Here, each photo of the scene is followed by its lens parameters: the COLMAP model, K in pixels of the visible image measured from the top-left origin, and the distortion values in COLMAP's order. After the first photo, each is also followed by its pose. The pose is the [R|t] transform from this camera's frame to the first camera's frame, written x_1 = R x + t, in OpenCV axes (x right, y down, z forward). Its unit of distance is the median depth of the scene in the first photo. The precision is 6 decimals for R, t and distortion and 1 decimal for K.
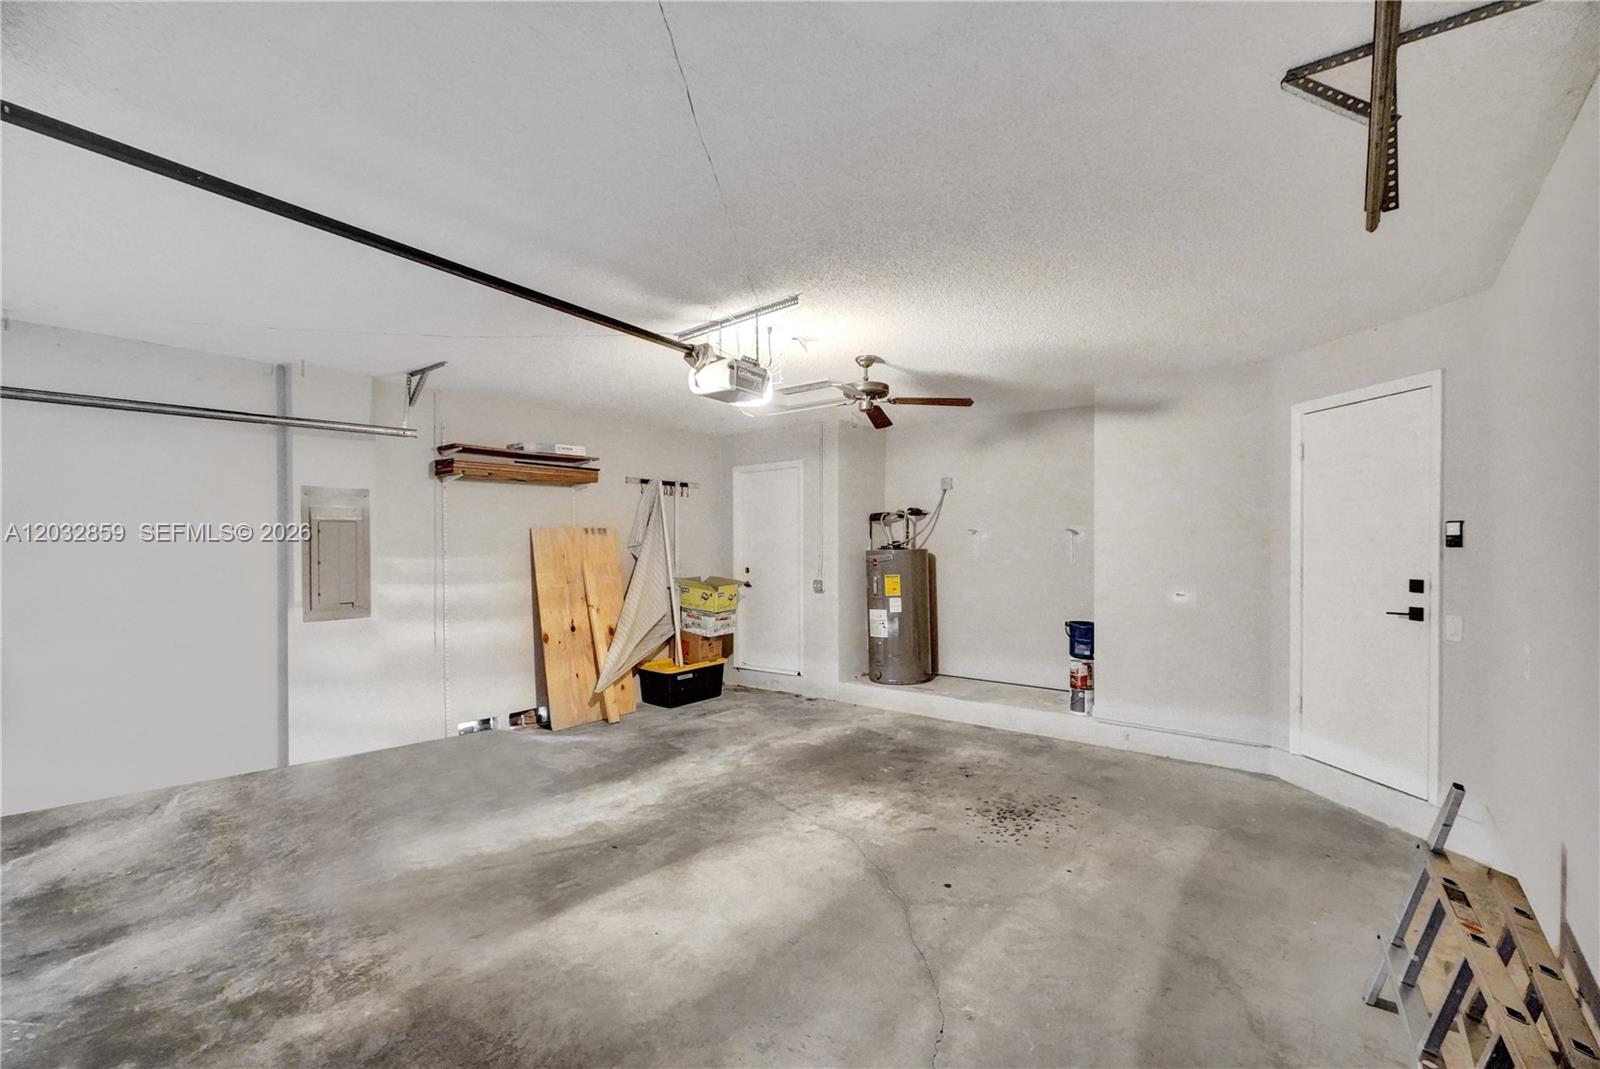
lens RADIAL K [[714.3, 0, 798.8], [0, 714.3, 542.6], [0, 0, 1]] dist [0.001863, 0.001667]
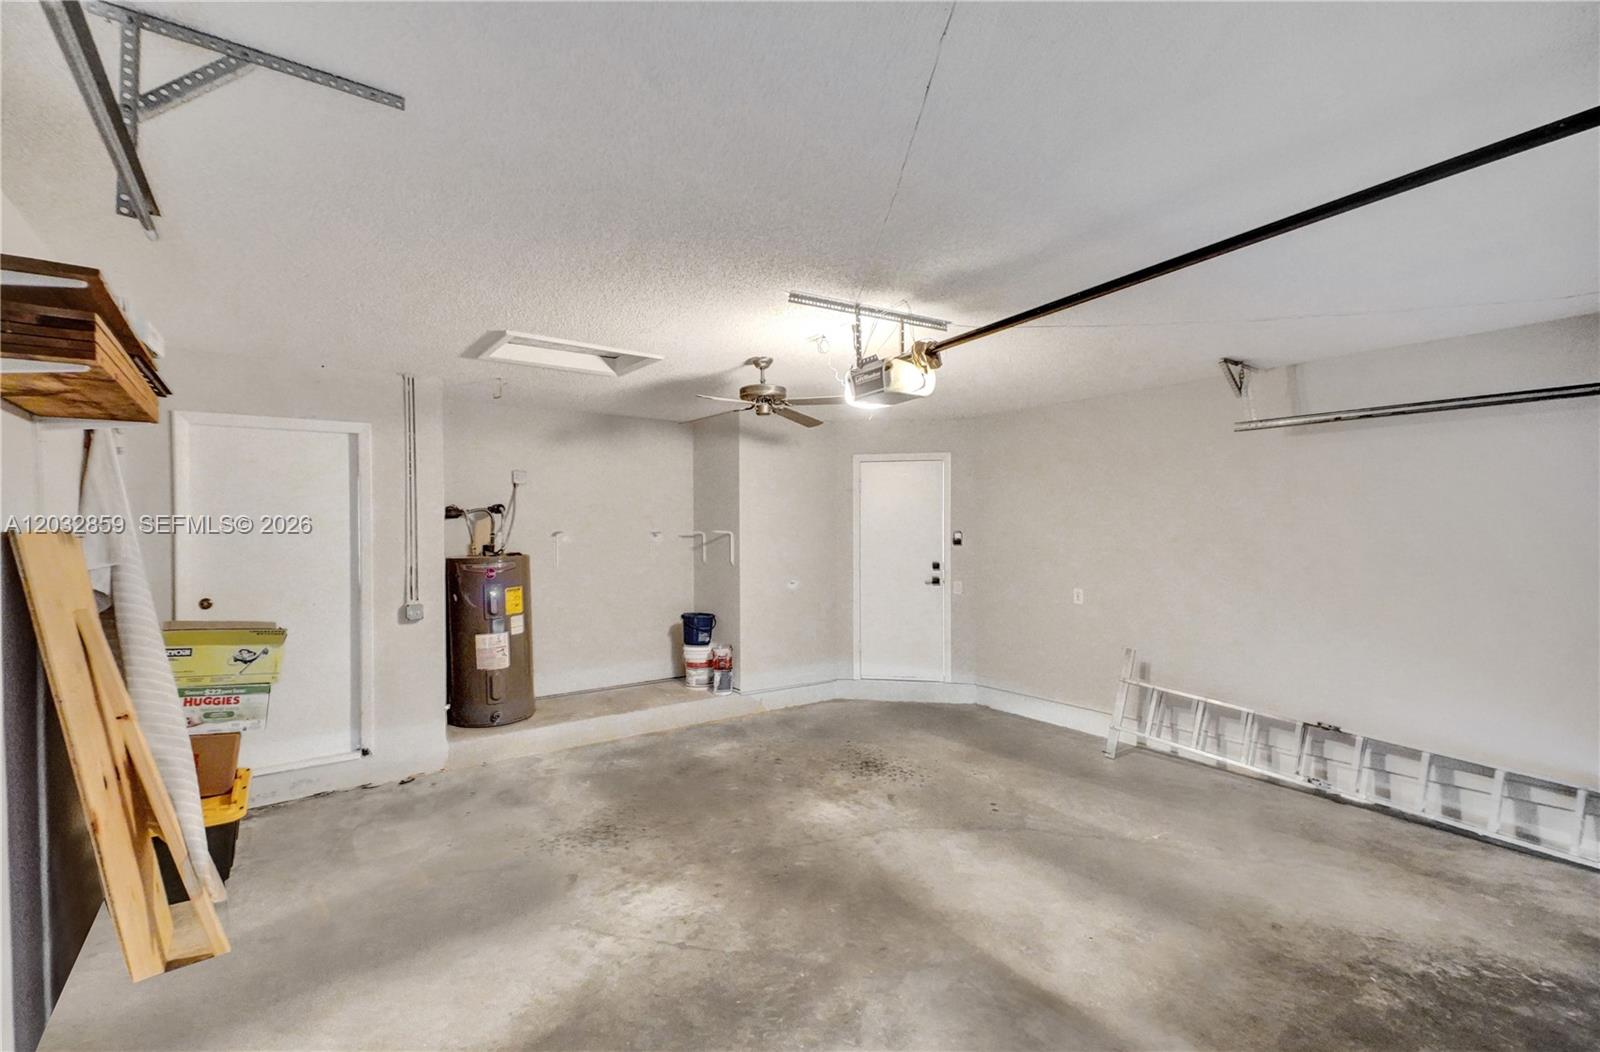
lens RADIAL K [[715.3, 0, 789.5], [0, 715.3, 526.4], [0, 0, 1]] dist [0.031045, 0.000149]
pose [[0.271859, 0.004752, 0.962325, -0.813373], [0.003470, 0.999976, -0.005918, -0.025749], [-0.962331, 0.004948, 0.271836, 0.691140]]
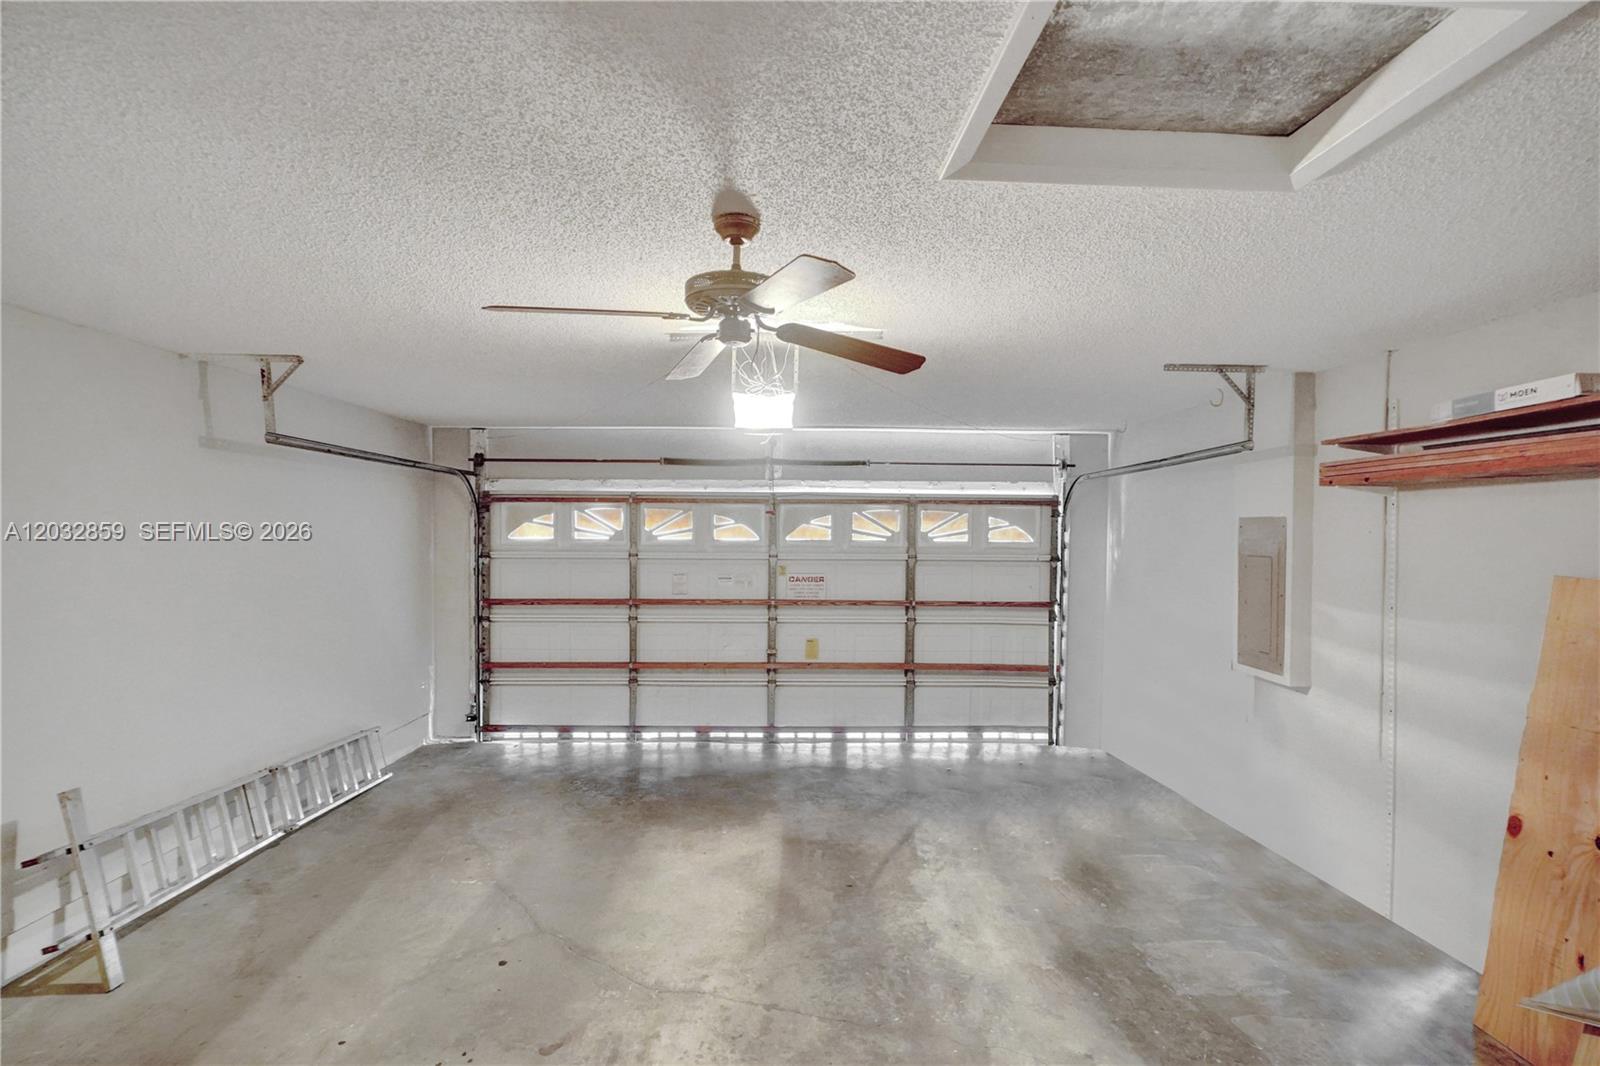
lens RADIAL K [[714.3, 0, 792.2], [0, 714.3, 541.1], [0, 0, 1]] dist [0.001863, 0.001667]
pose [[-0.774633, 0.004115, -0.632398, 0.349093], [0.000937, 0.999985, 0.005358, -0.055541], [0.632411, 0.003558, -0.774625, 1.356880]]
